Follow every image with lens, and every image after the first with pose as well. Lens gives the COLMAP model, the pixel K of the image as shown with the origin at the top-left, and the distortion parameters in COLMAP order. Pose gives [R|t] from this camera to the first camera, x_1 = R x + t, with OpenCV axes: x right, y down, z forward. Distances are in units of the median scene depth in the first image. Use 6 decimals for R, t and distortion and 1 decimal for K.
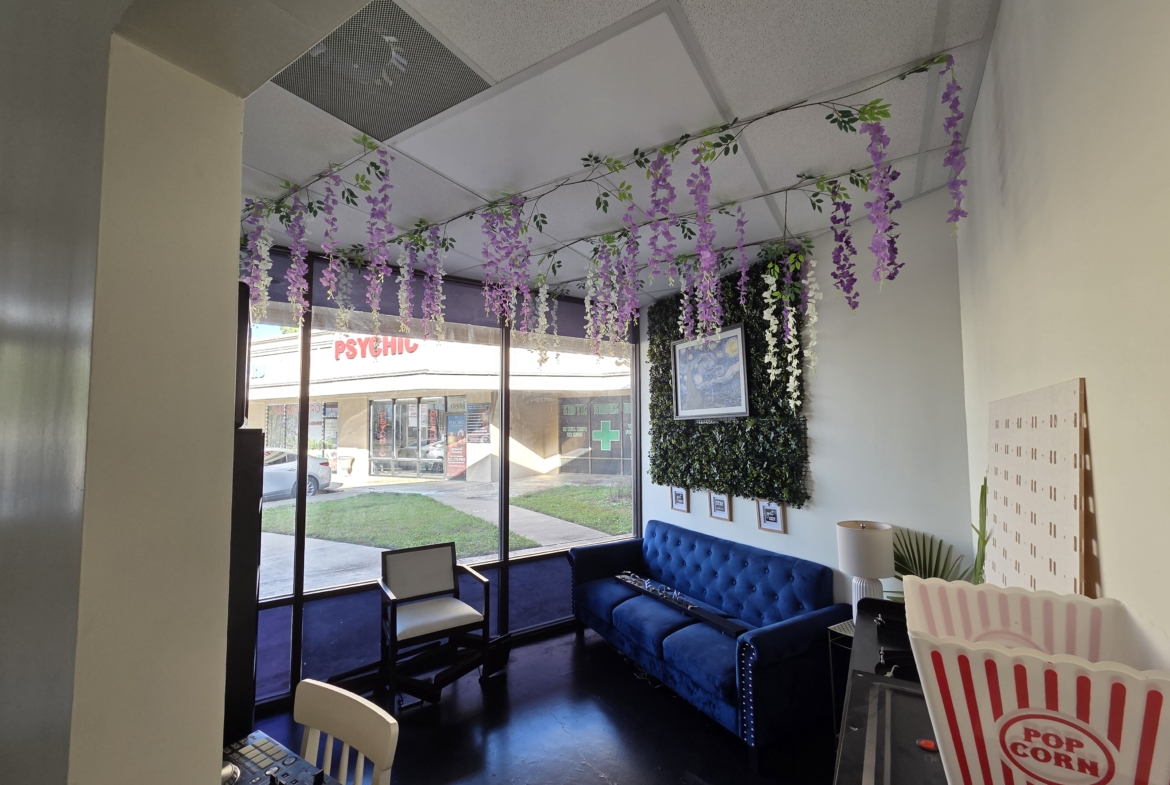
lens RADIAL K [[488.1, 0, 591.3], [0, 488.1, 401.4], [0, 0, 1]] dist [0.000485, -0.003412]
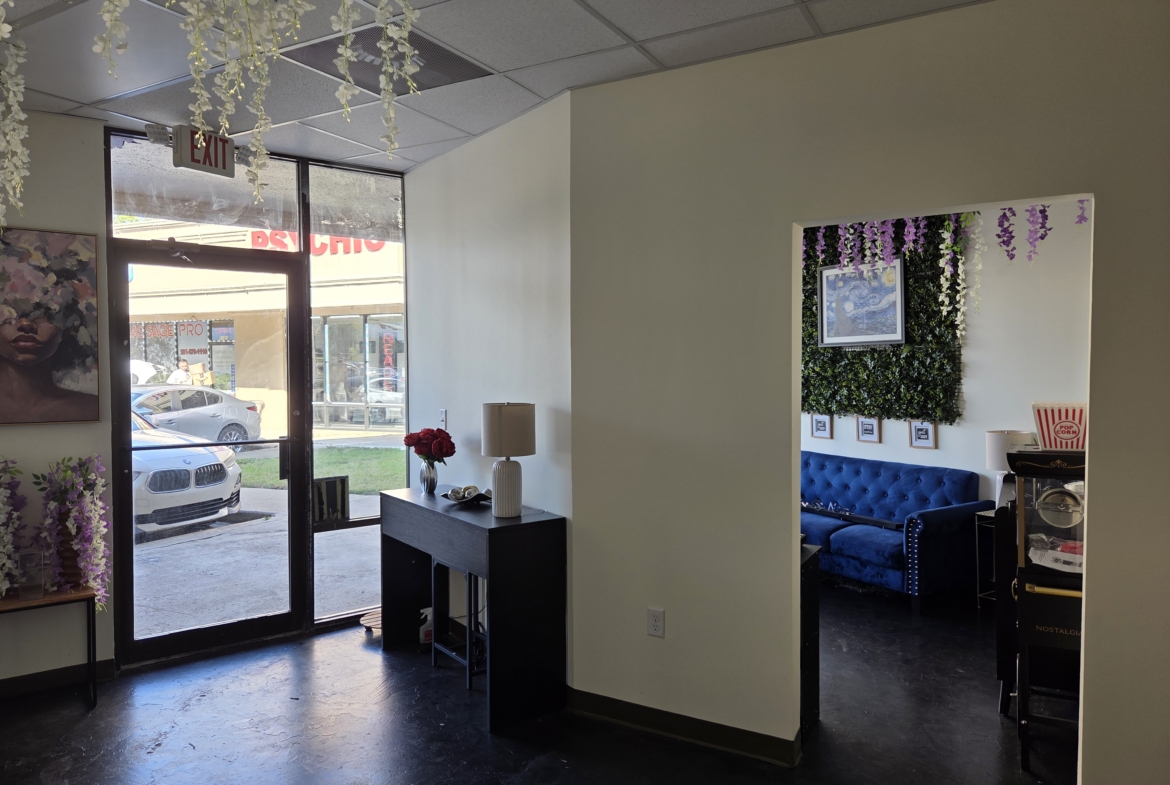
lens RADIAL K [[798.6, 0, 585.0], [0, 798.6, 392.5], [0, 0, 1]] dist [0.071440, -0.069357]
pose [[0.999375, 0.002468, 0.035275, -0.463750], [-0.005696, 0.995770, 0.091700, -0.021905], [-0.034899, -0.091843, 0.995162, -0.786923]]
